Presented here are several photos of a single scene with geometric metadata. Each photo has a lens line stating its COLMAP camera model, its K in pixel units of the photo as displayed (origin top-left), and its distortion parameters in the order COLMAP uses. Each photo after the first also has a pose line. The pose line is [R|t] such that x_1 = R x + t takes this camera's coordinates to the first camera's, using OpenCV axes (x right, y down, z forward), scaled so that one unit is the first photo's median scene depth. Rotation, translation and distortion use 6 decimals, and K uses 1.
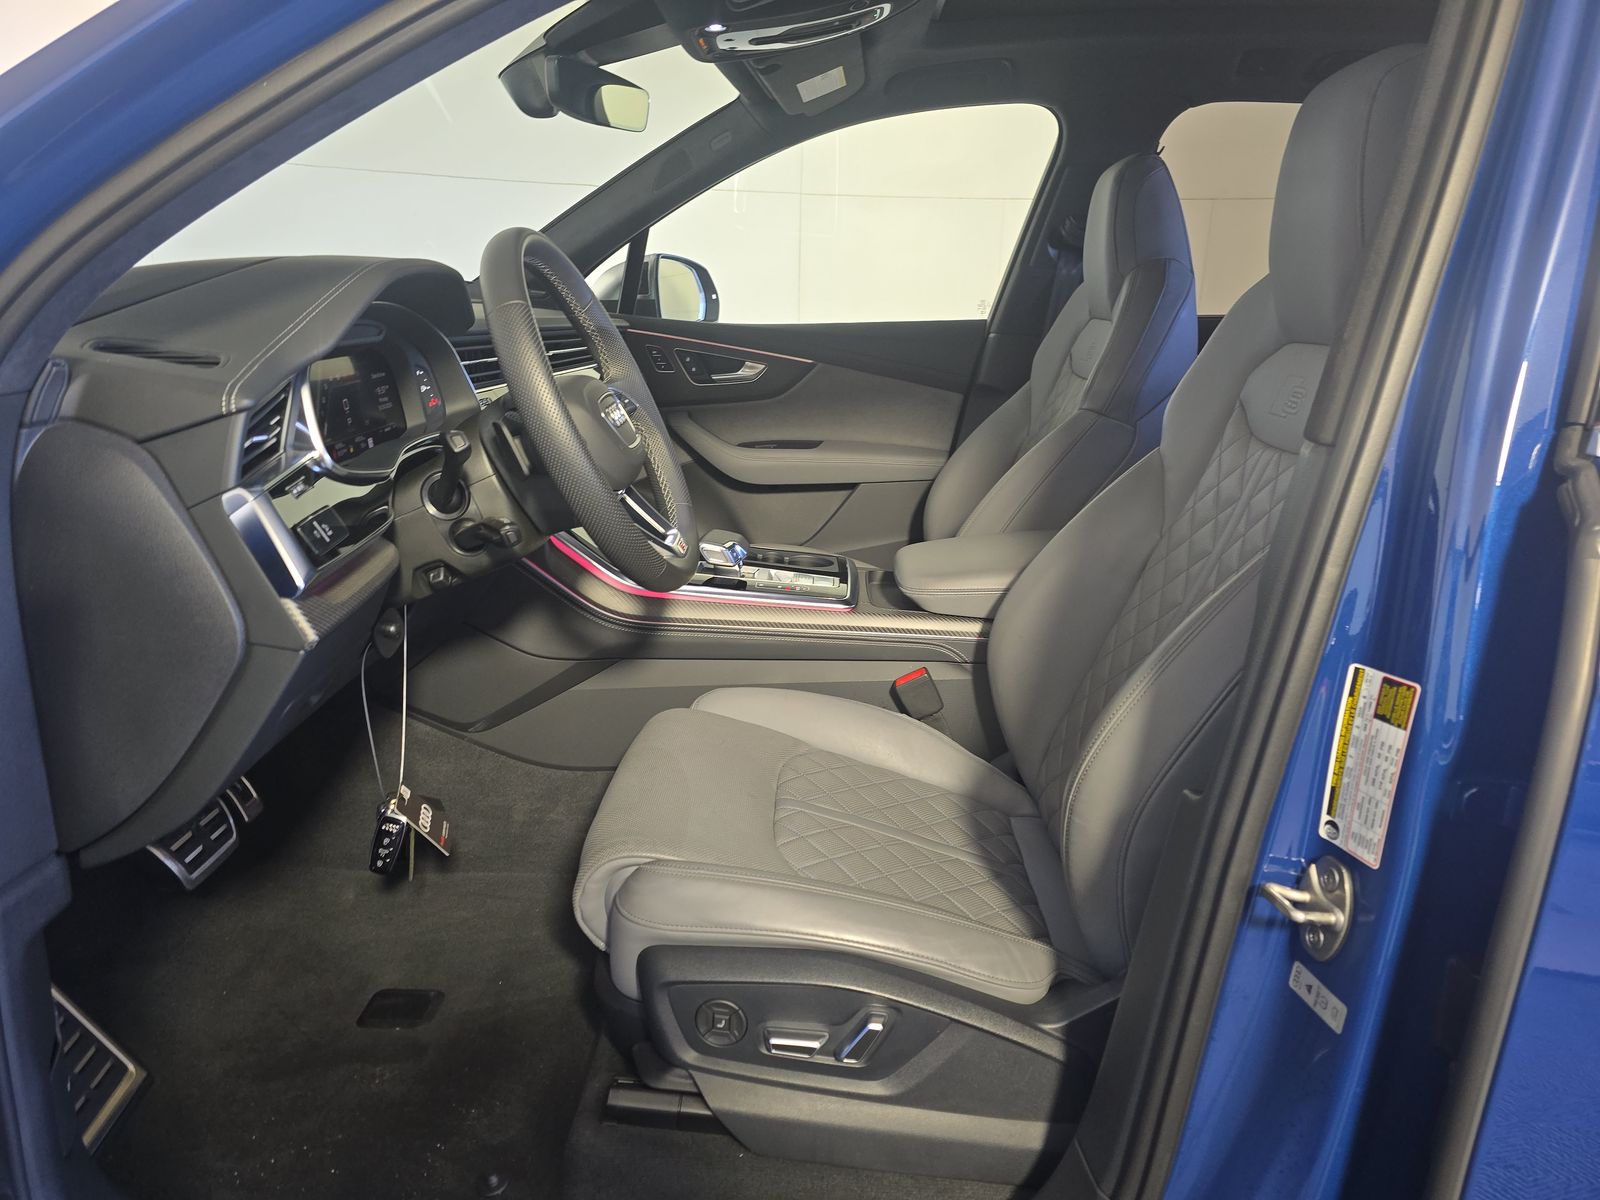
lens RADIAL K [[1050.8, 0, 800.0], [0, 1050.8, 600.0], [0, 0, 1]] dist [0.027913, -0.001164]
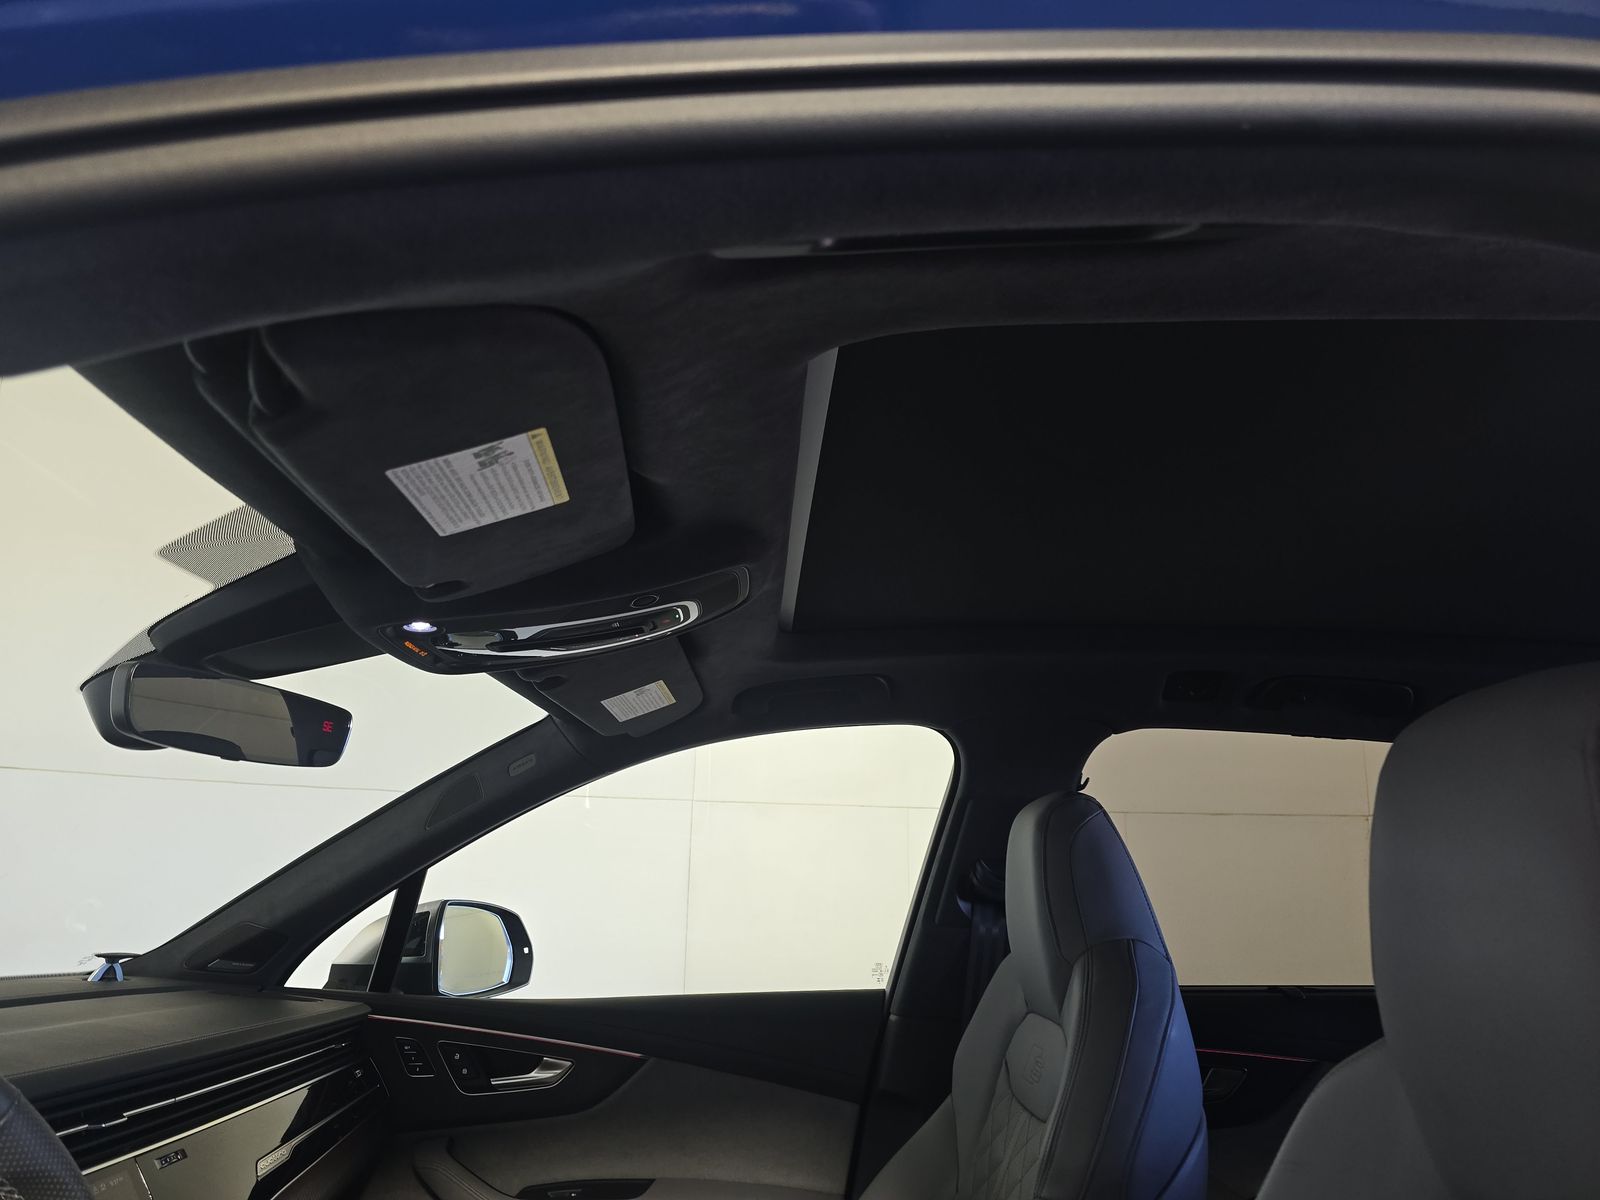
lens RADIAL K [[1050.8, 0, 800.0], [0, 1050.8, 600.0], [0, 0, 1]] dist [0.027913, -0.001164]
pose [[0.997465, 0.019429, 0.068448, 0.069013], [0.018750, 0.856221, -0.516269, -0.133257], [-0.068637, 0.516244, 0.853687, 0.262418]]
